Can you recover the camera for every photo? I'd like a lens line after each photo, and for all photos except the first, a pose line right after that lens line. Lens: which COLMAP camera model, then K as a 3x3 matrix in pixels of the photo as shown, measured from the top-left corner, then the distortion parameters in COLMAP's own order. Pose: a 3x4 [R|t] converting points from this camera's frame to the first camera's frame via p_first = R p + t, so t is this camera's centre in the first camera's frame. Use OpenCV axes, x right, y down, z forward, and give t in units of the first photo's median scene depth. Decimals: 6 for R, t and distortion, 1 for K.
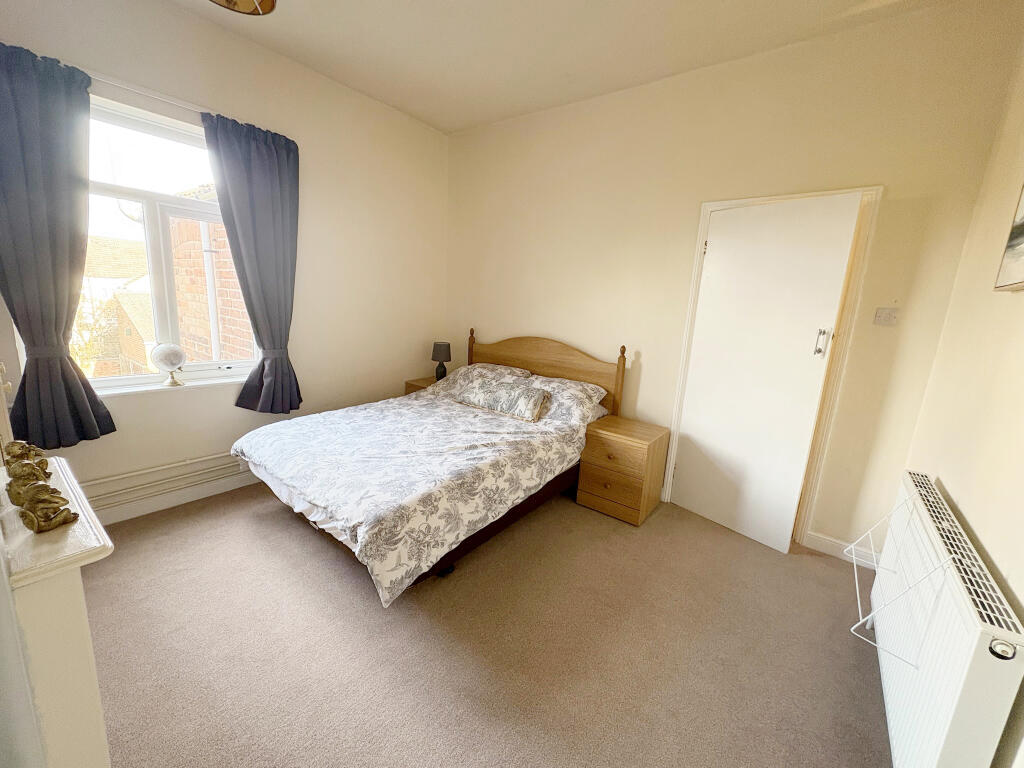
lens RADIAL K [[405.6, 0, 519.1], [0, 405.6, 380.6], [0, 0, 1]] dist [-0.003673, -0.000031]
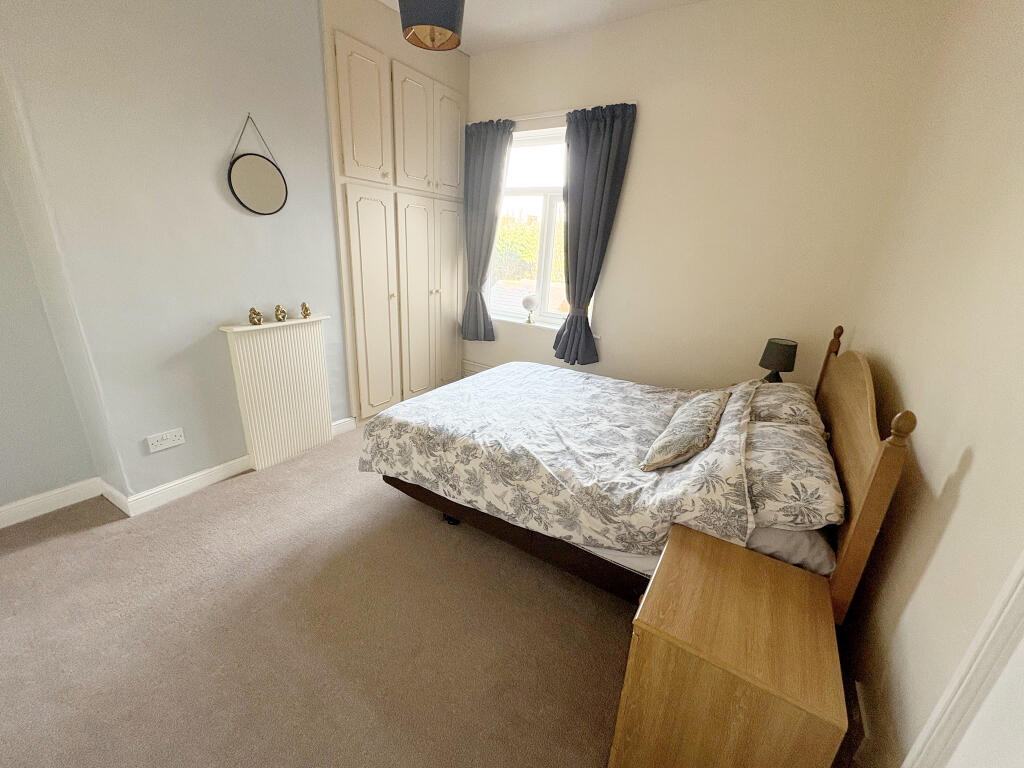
lens RADIAL K [[405.6, 0, 518.4], [0, 405.6, 384.2], [0, 0, 1]] dist [-0.003673, -0.000031]
pose [[0.090265, 0.275059, -0.957181, 0.579471], [-0.241973, 0.938362, 0.246832, -0.123839], [0.966075, 0.209332, 0.151258, 0.735375]]
